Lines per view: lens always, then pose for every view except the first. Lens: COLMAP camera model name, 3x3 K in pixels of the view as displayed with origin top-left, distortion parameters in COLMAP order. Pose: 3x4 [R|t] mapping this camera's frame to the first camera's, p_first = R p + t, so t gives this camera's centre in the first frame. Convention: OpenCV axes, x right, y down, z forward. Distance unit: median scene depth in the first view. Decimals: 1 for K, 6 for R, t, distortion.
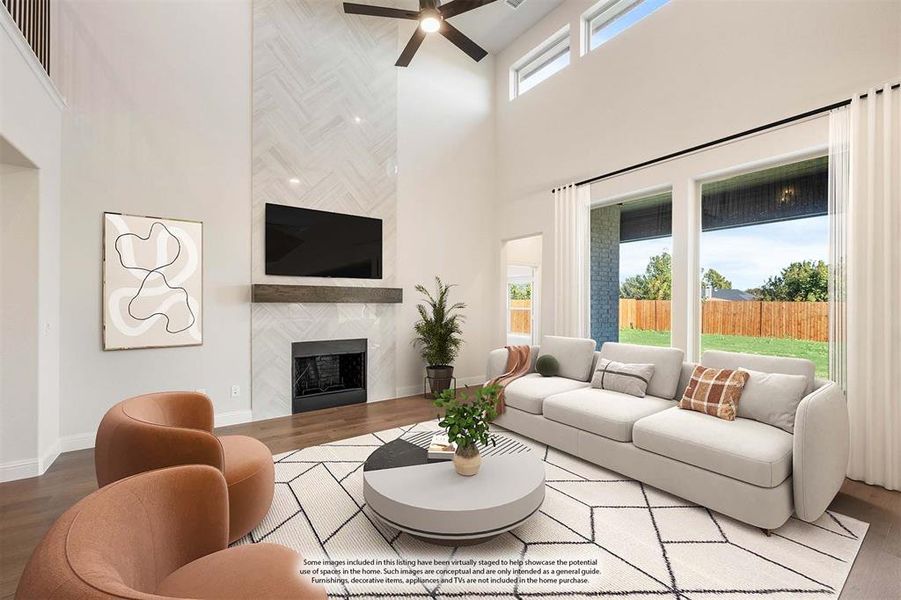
lens RADIAL K [[383.2, 0, 454.9], [0, 383.2, 298.7], [0, 0, 1]] dist [-0.002510, 0.001094]
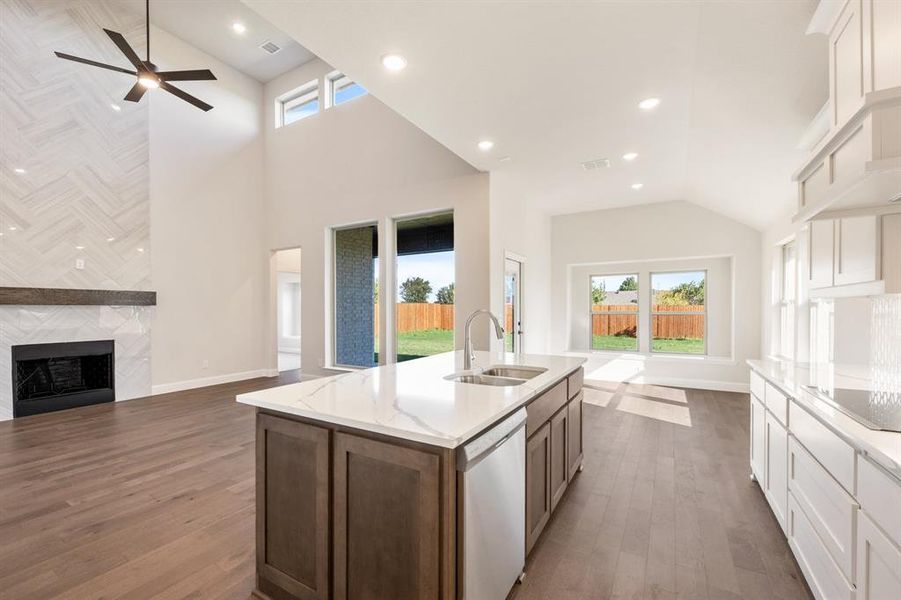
lens RADIAL K [[383.2, 0, 448.2], [0, 383.2, 308.3], [0, 0, 1]] dist [-0.002510, 0.001094]
pose [[0.913703, -0.007214, 0.406319, 0.176674], [0.001589, 0.999898, 0.014180, 0.005562], [-0.406380, -0.012311, 0.913621, -0.311657]]
